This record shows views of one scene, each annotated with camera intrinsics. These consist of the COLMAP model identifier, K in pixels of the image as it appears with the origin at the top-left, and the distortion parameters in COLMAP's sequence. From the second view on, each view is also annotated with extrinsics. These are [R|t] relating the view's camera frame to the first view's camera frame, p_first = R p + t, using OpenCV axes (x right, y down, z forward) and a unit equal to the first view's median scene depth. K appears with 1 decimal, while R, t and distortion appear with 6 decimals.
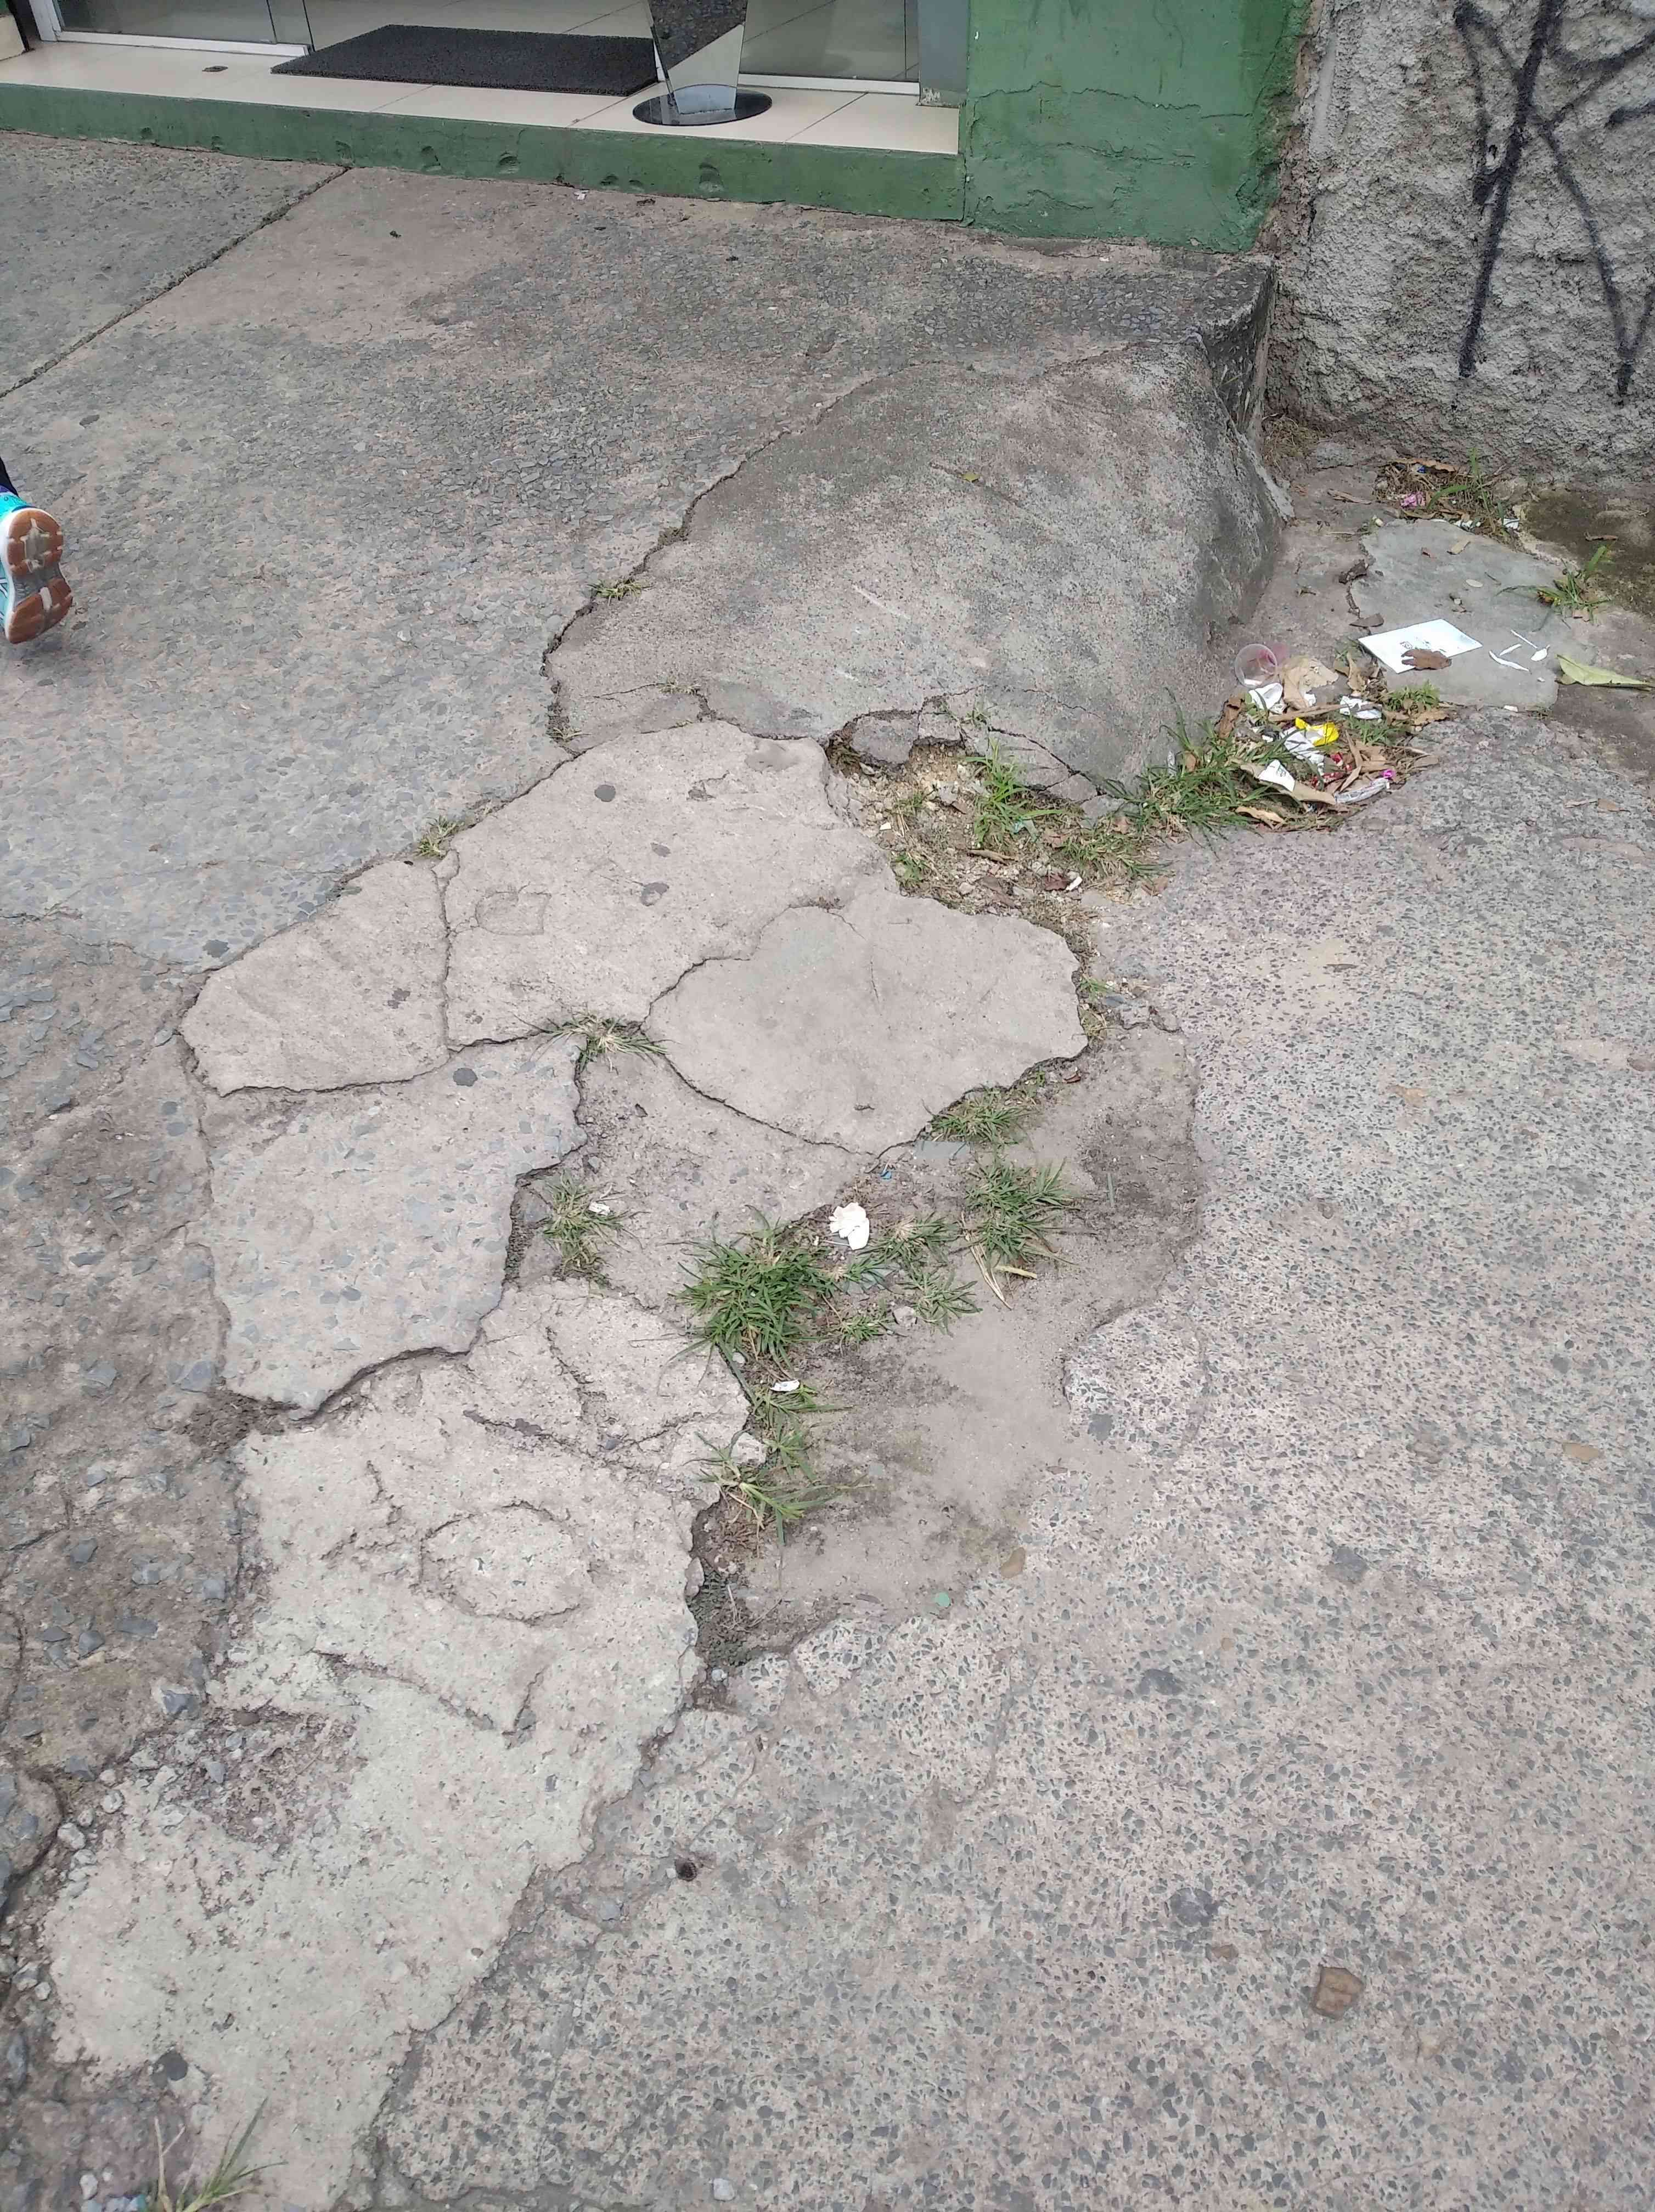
lens RADIAL K [[1661.1, 0, 827.5], [0, 1661.1, 1106.0], [0, 0, 1]] dist [0.147181, -0.307832]
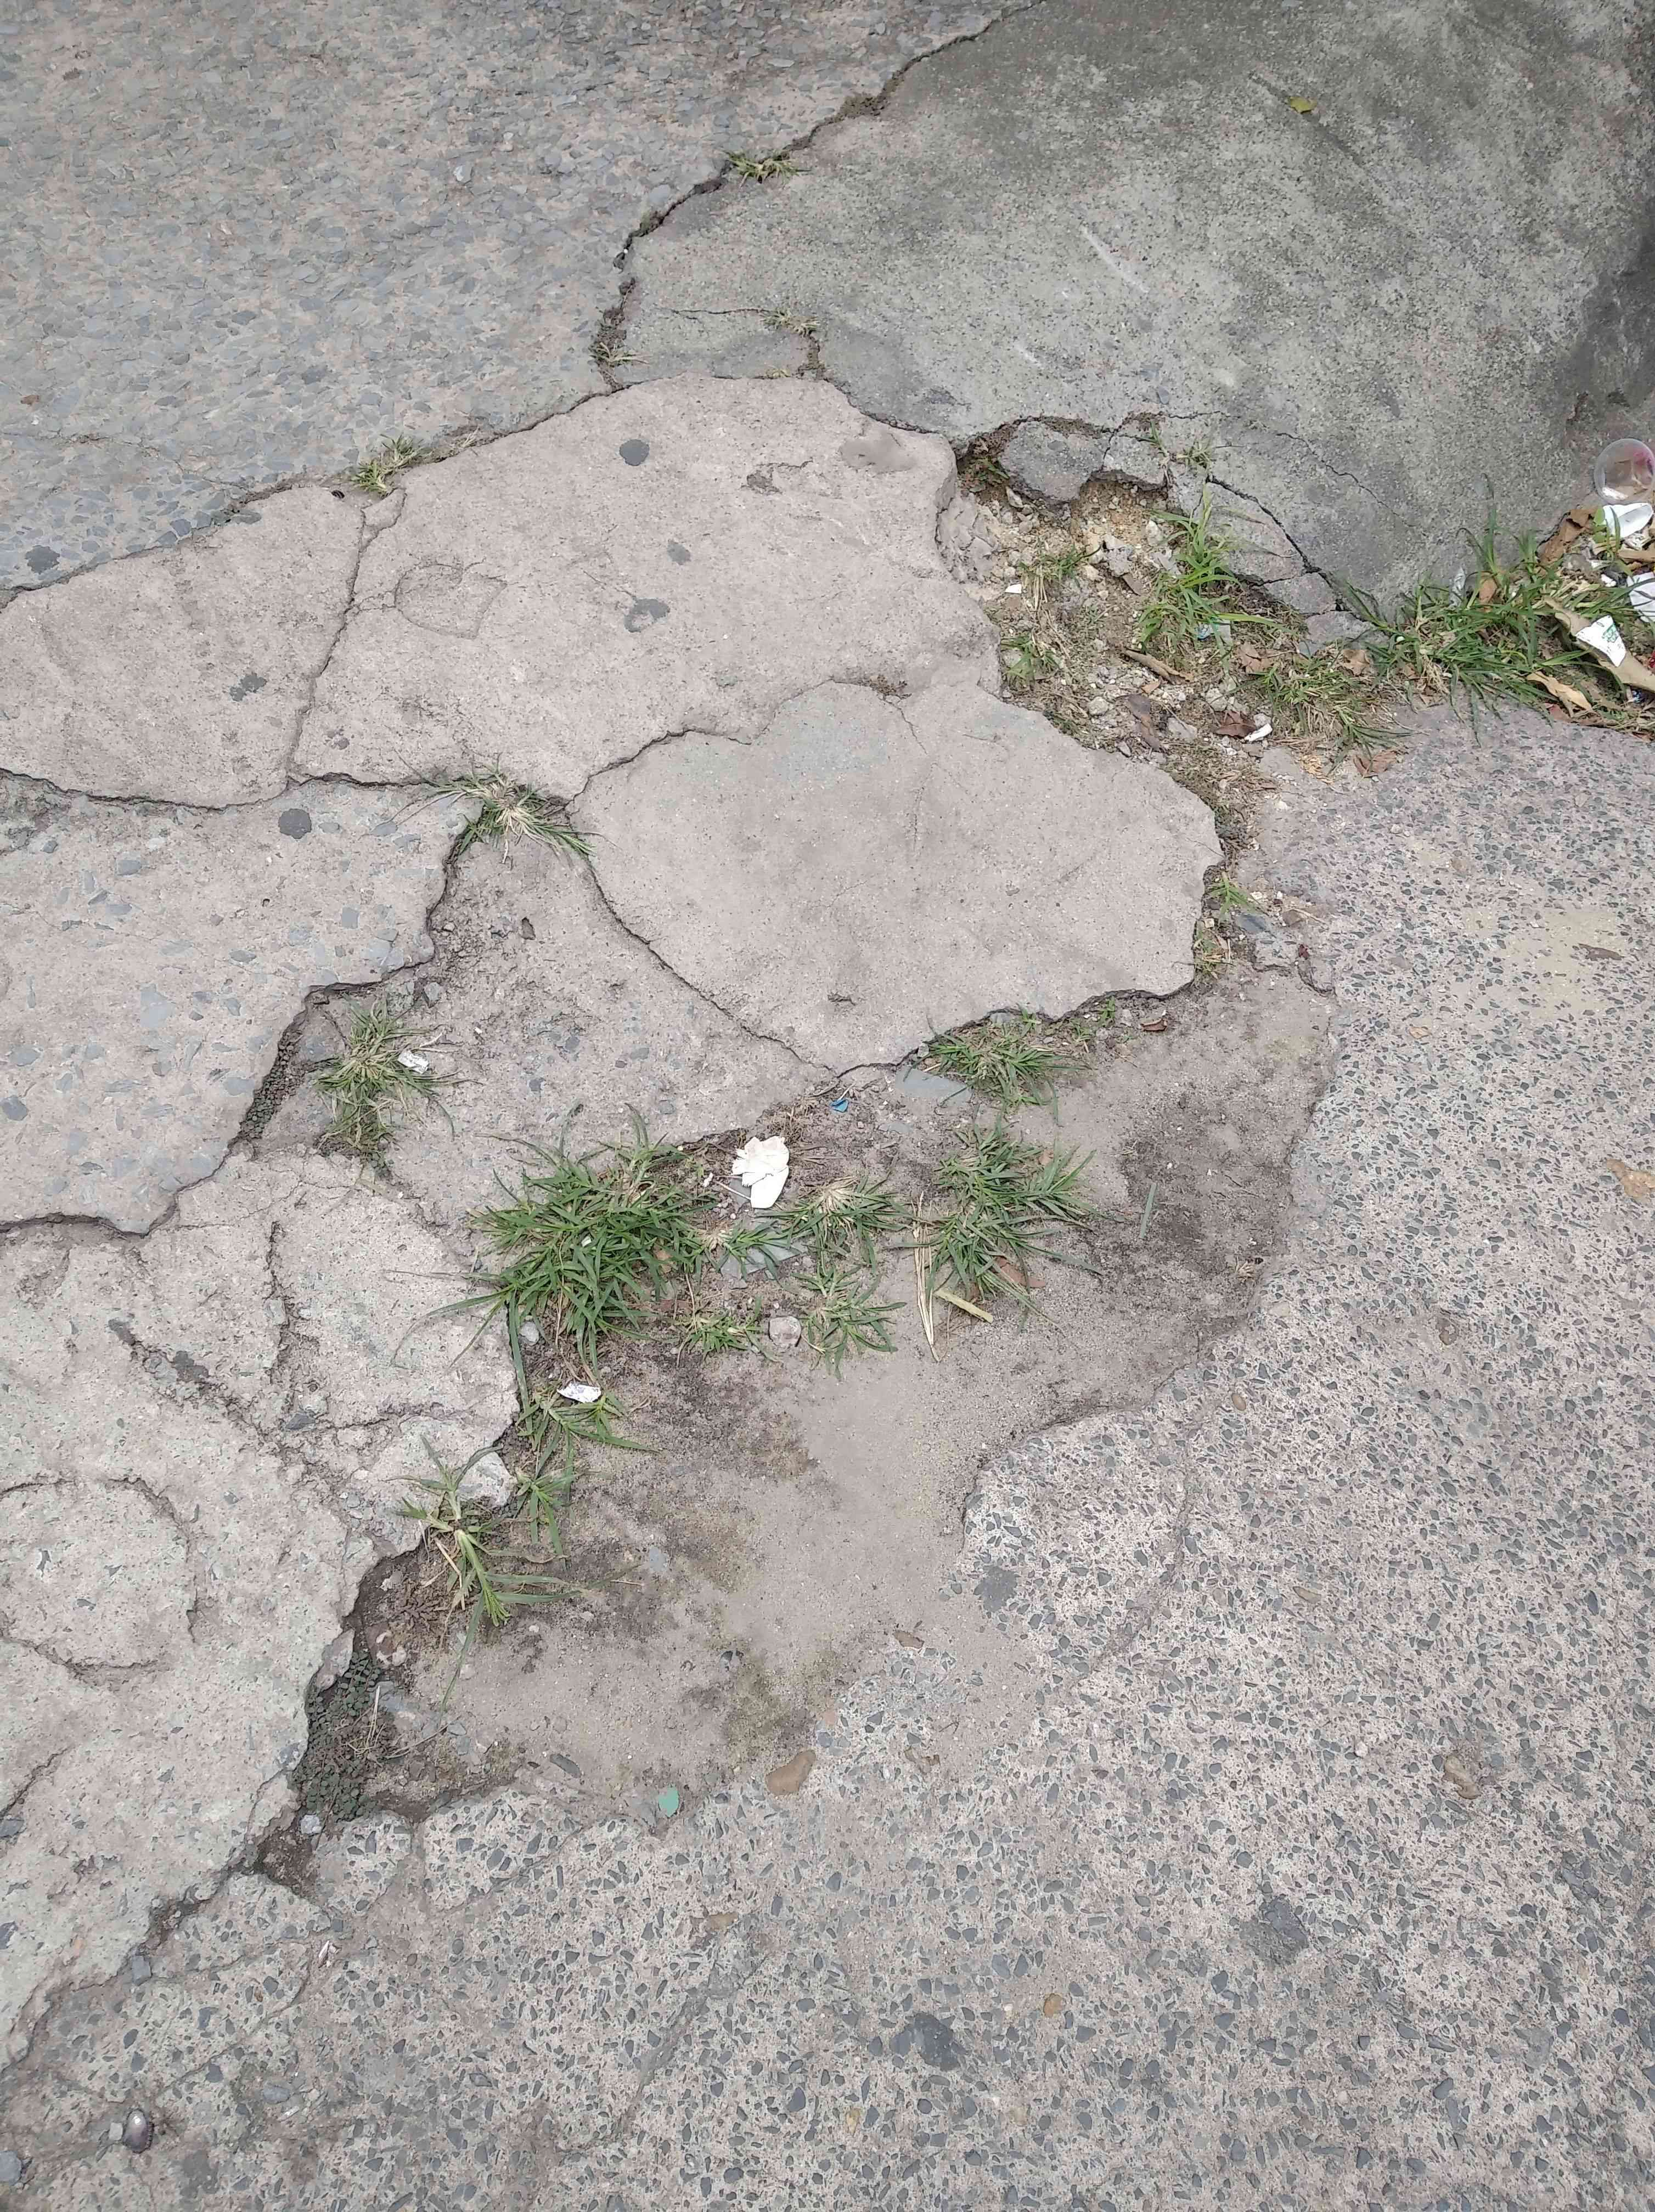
lens RADIAL K [[1688.7, 0, 827.5], [0, 1688.7, 1106.0], [0, 0, 1]] dist [0.064668, -0.107199]
pose [[0.962132, 0.255193, -0.095803, 0.106015], [-0.234319, 0.953878, 0.187648, -0.097366], [0.139271, -0.158094, 0.977553, 0.331149]]
